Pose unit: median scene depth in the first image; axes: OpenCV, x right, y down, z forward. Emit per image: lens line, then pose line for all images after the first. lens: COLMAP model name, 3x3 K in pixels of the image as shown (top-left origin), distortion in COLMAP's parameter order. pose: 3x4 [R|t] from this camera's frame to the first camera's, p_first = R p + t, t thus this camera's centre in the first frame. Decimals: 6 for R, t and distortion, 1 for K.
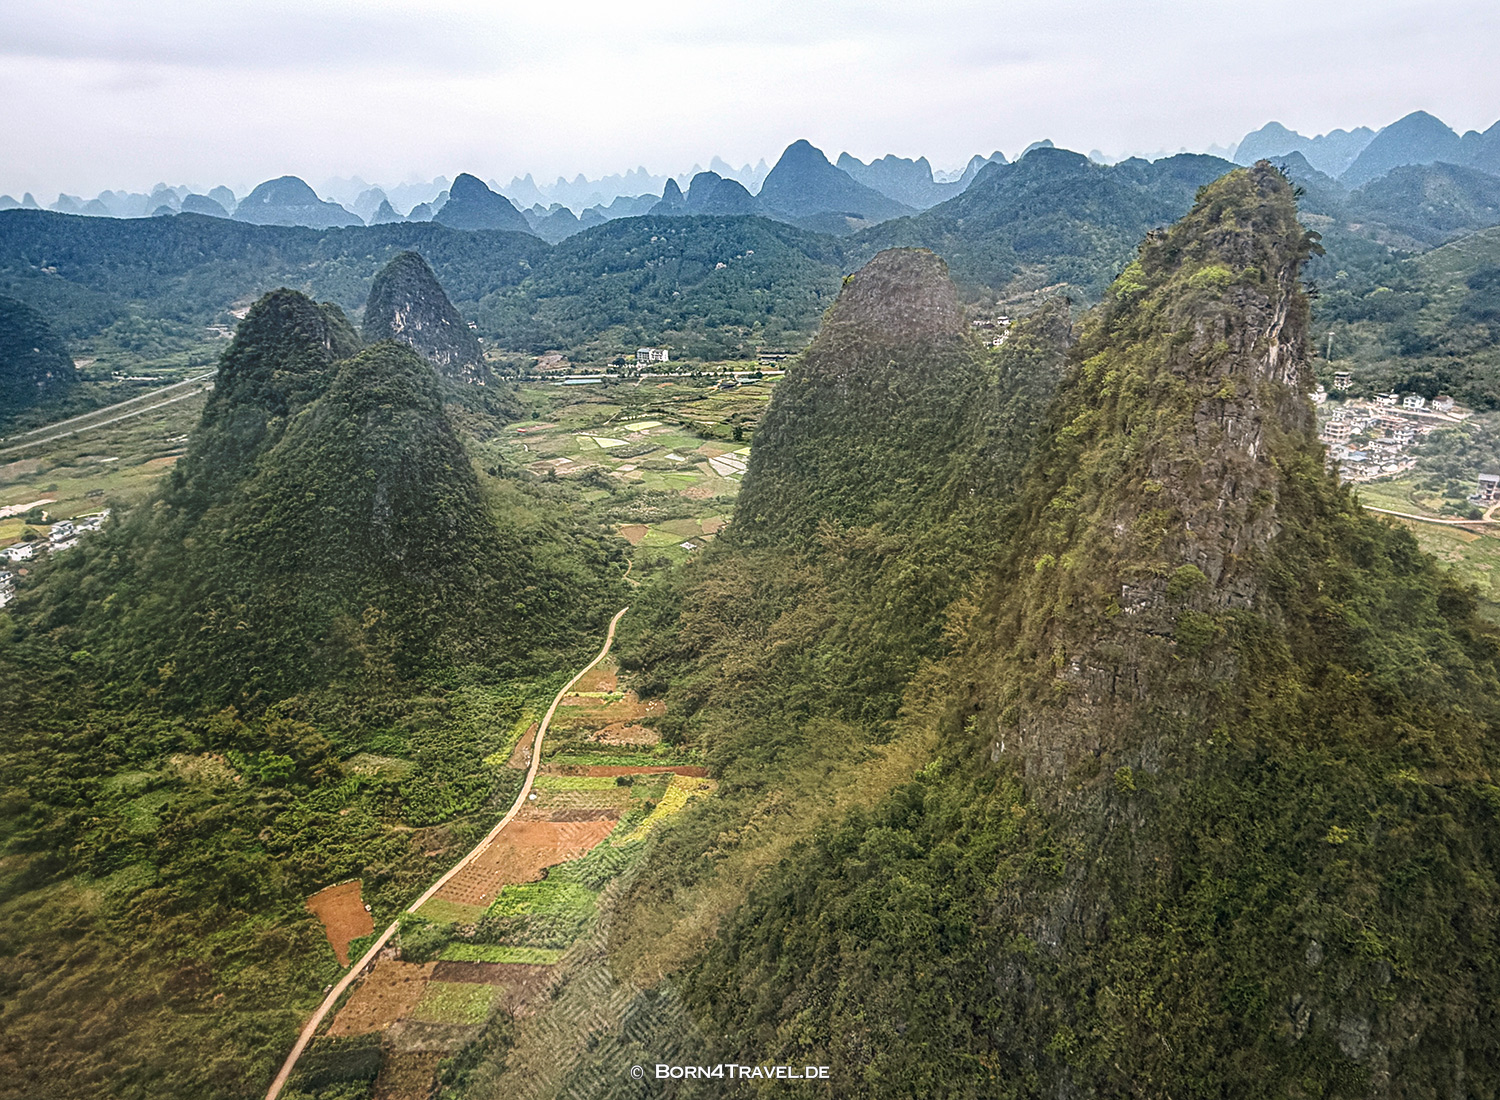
lens RADIAL K [[695.9, 0, 750.0], [0, 695.9, 523.7], [0, 0, 1]] dist [-0.000796, -0.000086]
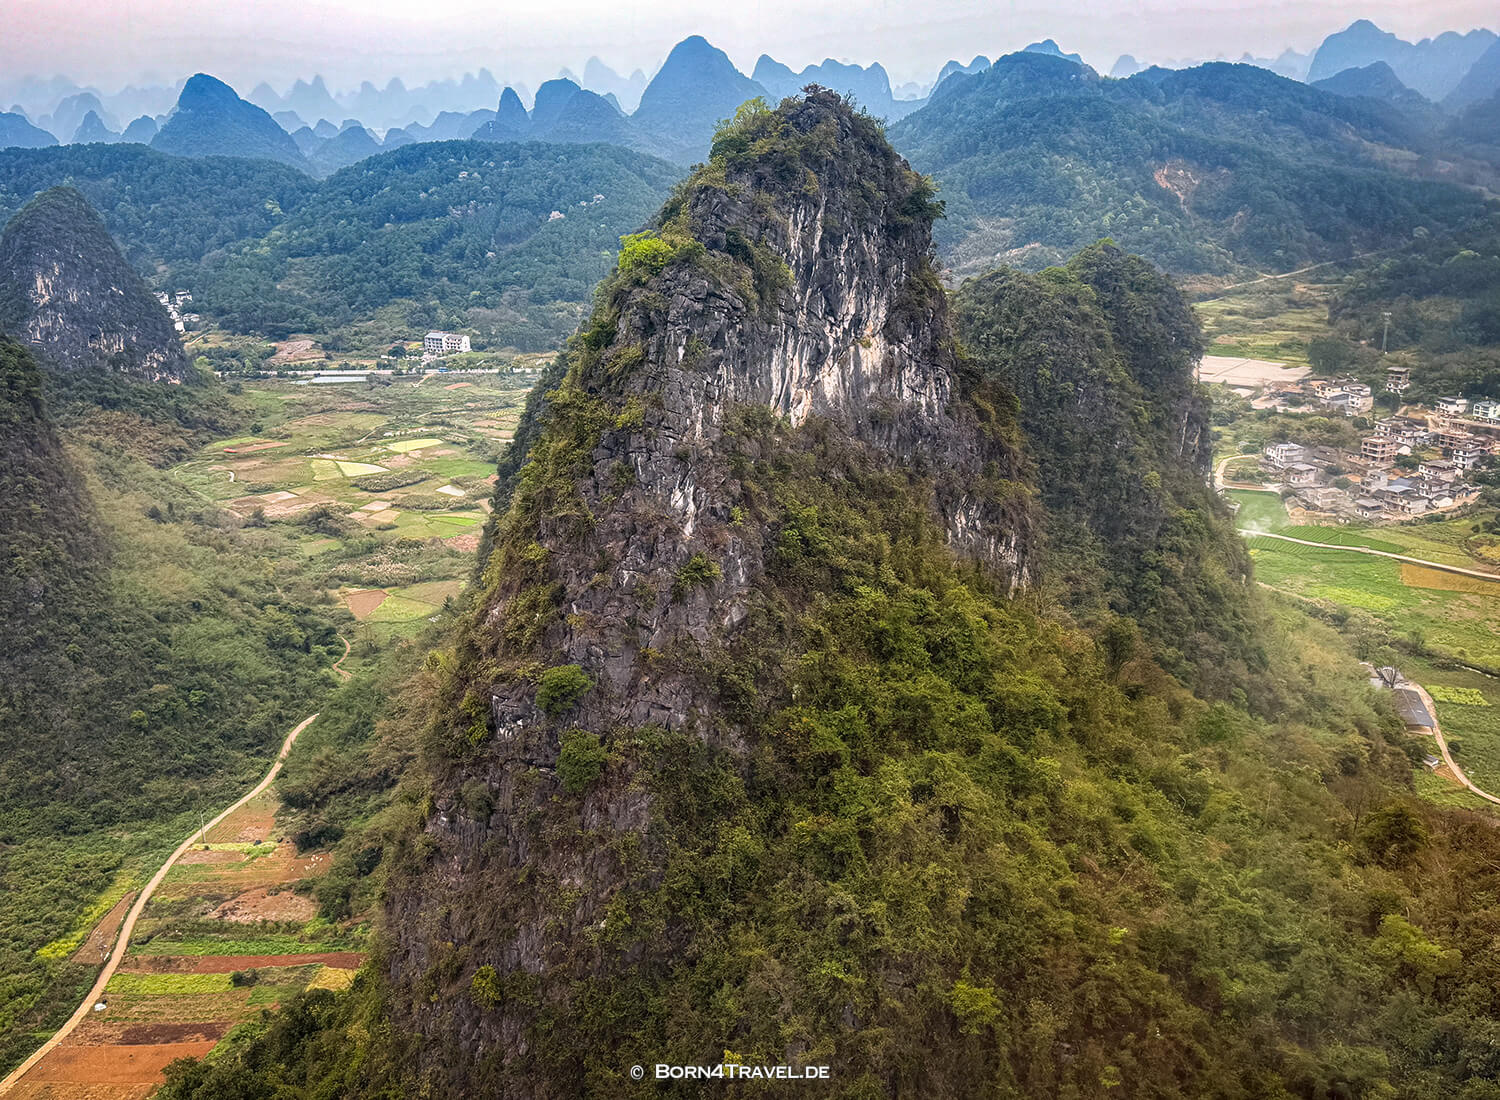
lens RADIAL K [[988.6, 0, 750.0], [0, 988.6, 550.0], [0, 0, 1]] dist [0.080155, -0.072039]
pose [[0.998954, -0.005793, 0.045366, 0.156834], [0.007158, 0.999525, -0.029985, -0.005156], [-0.045171, 0.030278, 0.998520, -0.000553]]
